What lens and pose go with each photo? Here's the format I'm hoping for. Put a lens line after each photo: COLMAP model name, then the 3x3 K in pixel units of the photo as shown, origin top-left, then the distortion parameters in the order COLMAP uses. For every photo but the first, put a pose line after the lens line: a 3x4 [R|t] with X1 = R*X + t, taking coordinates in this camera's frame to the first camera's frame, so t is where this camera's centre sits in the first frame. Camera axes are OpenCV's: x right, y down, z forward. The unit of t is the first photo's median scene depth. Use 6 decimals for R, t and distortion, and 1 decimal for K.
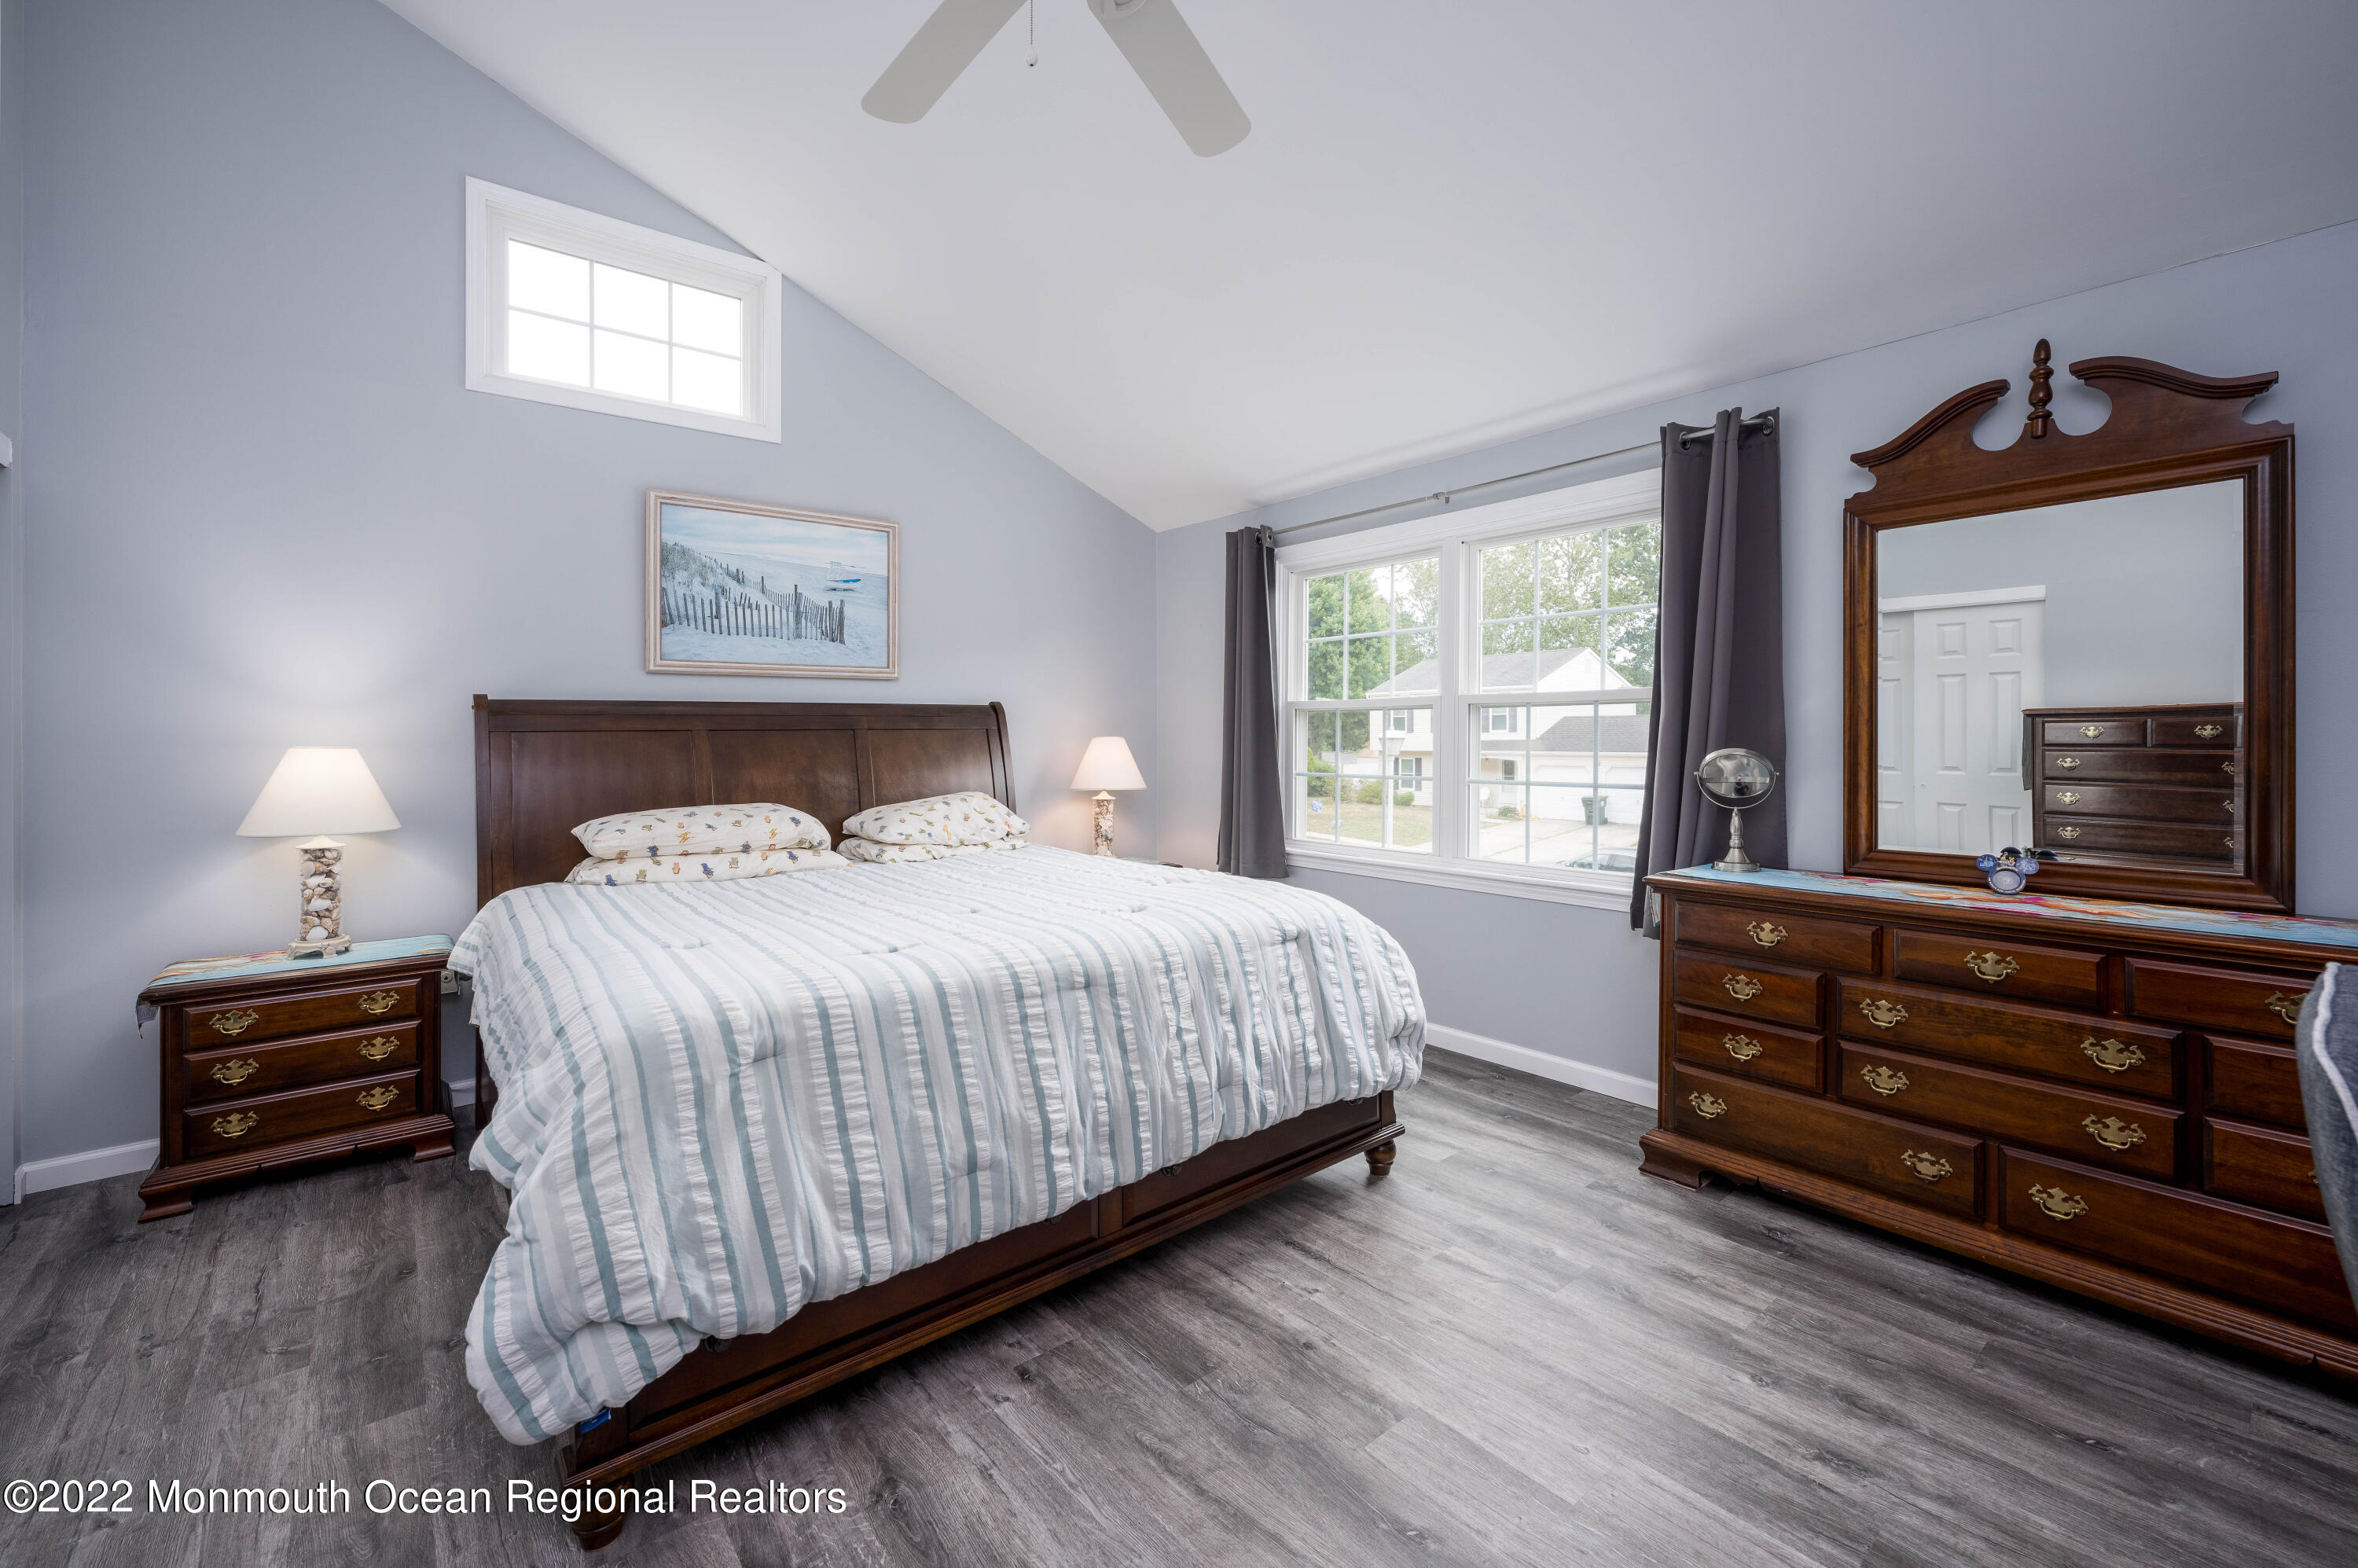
lens RADIAL K [[949.7, 0, 1182.6], [0, 949.7, 741.4], [0, 0, 1]] dist [-0.002187, -0.000019]
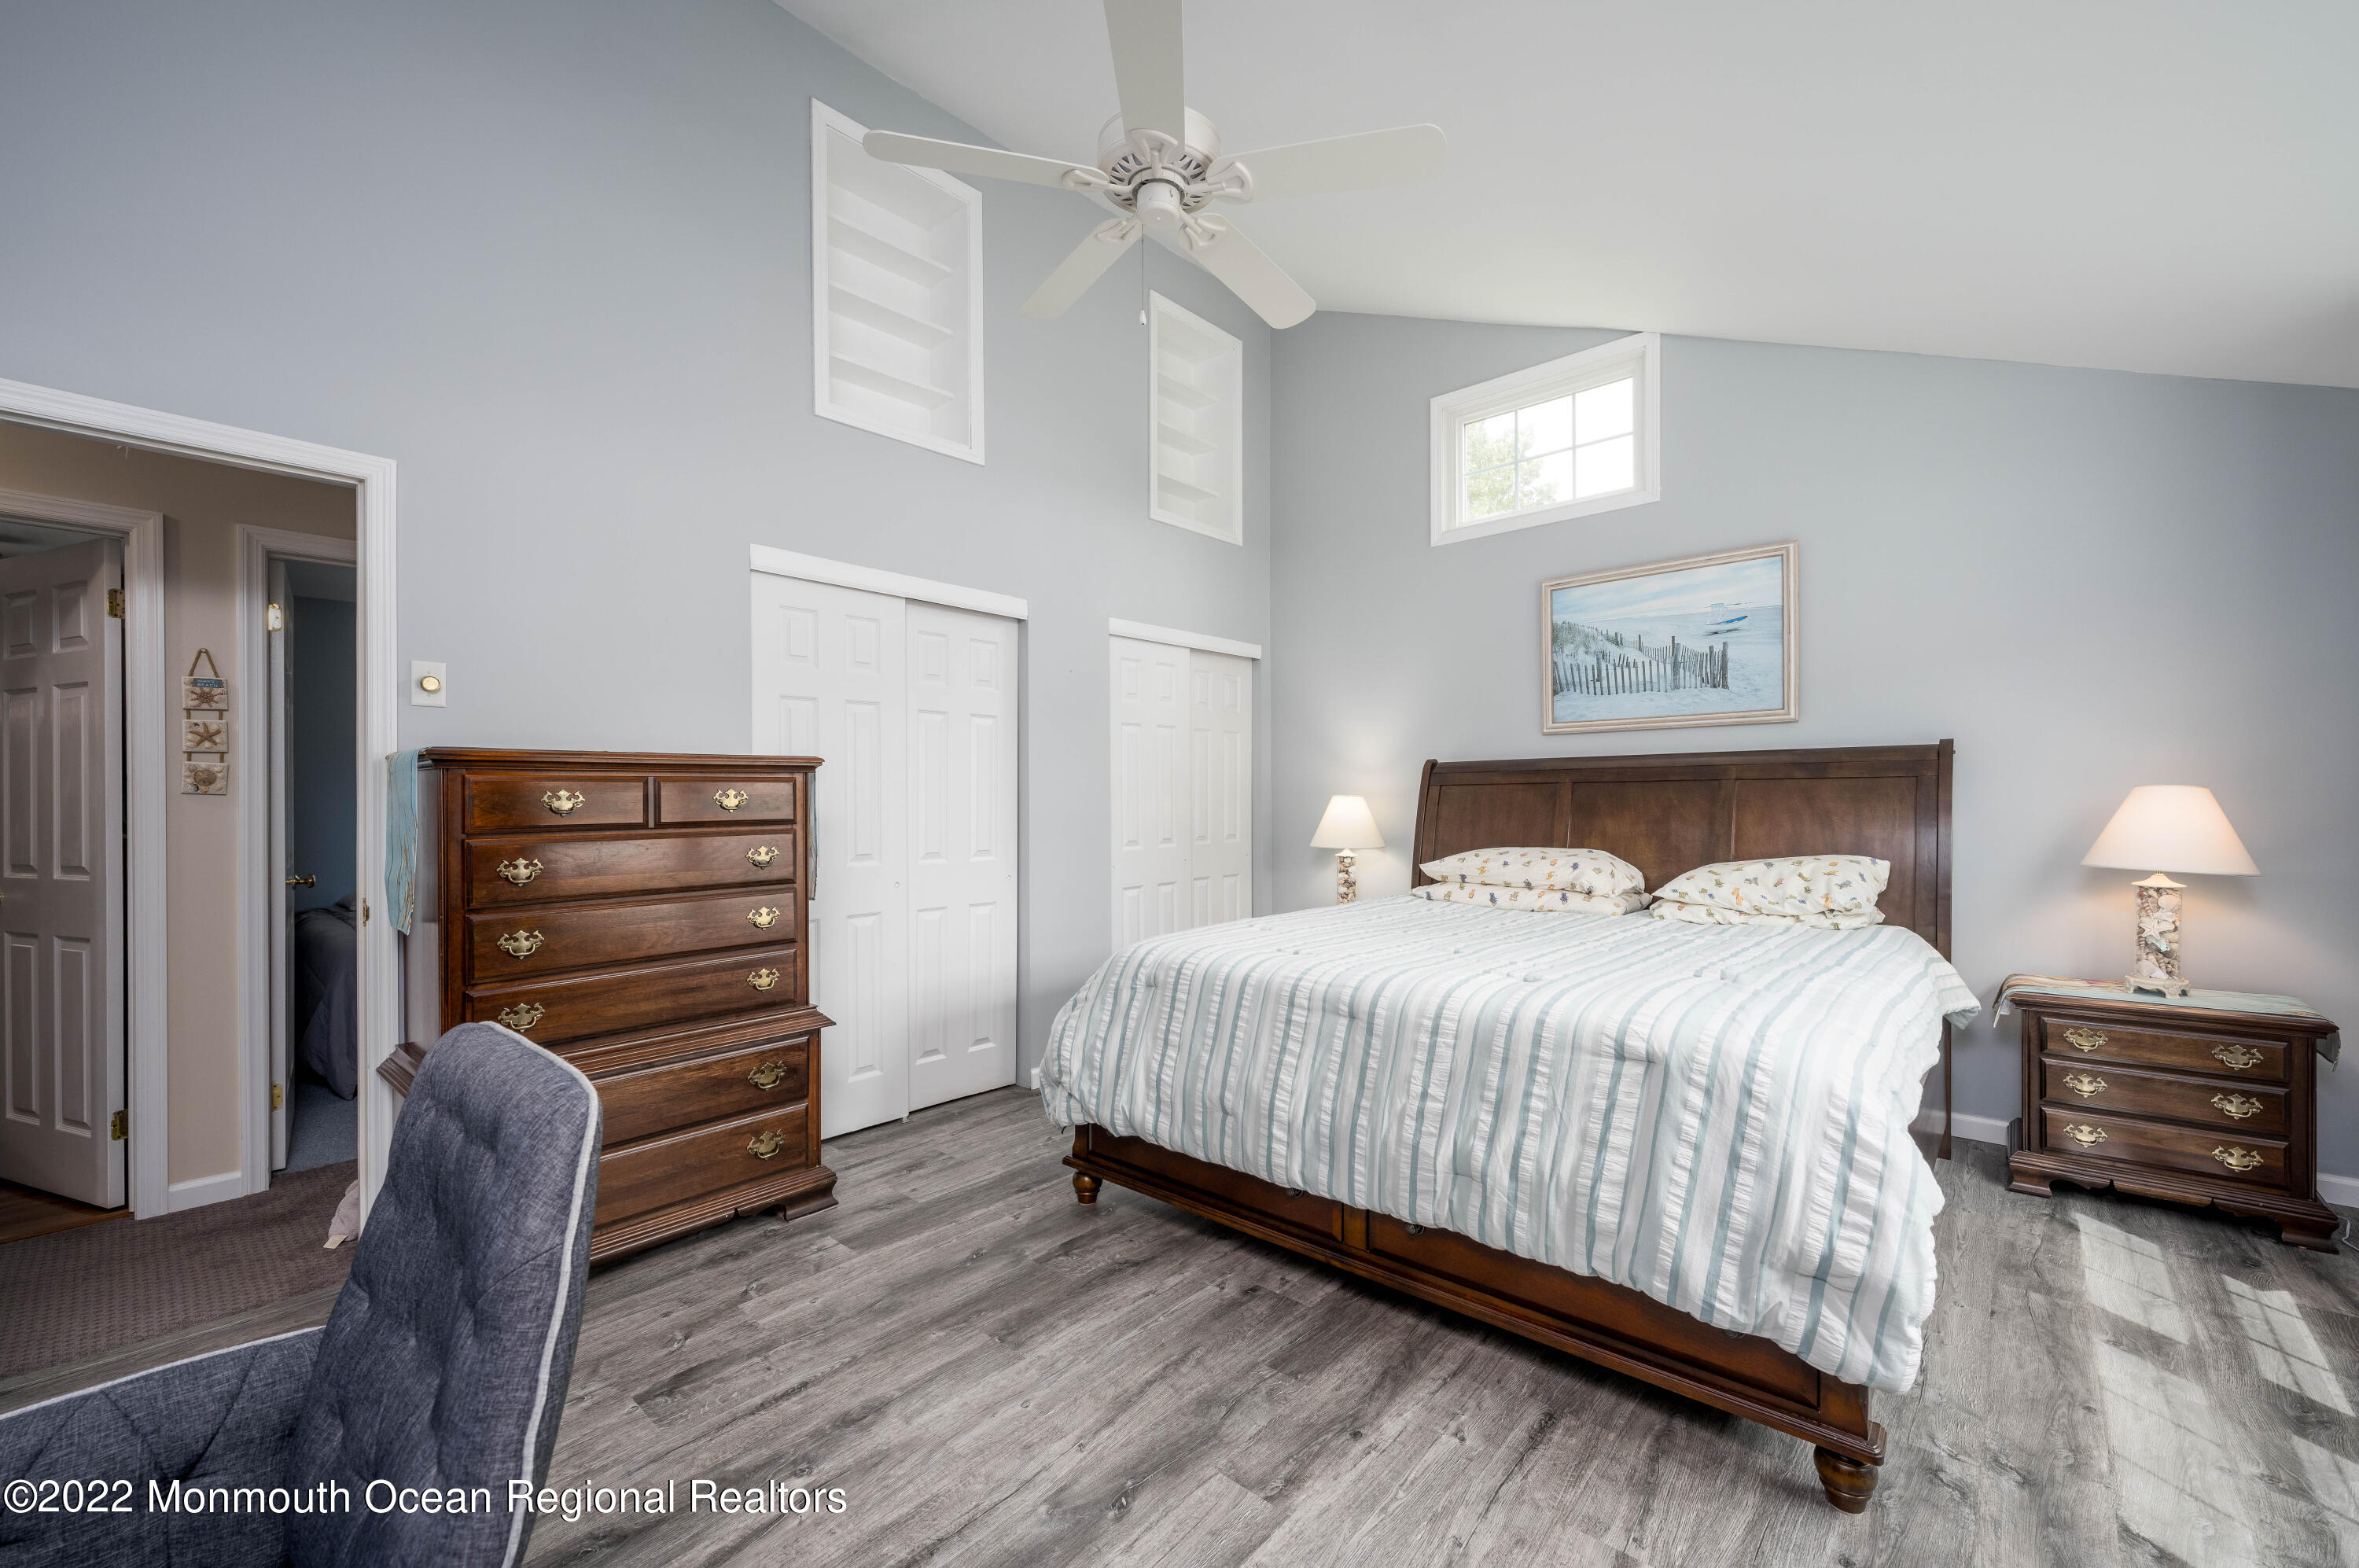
lens RADIAL K [[950.1, 0, 1182.8], [0, 950.1, 794.6], [0, 0, 1]] dist [-0.002187, -0.000019]
pose [[0.157466, 0.005047, -0.987512, 0.845879], [0.002664, 0.999981, 0.005535, -0.007549], [0.987521, -0.003502, 0.157449, 0.554470]]
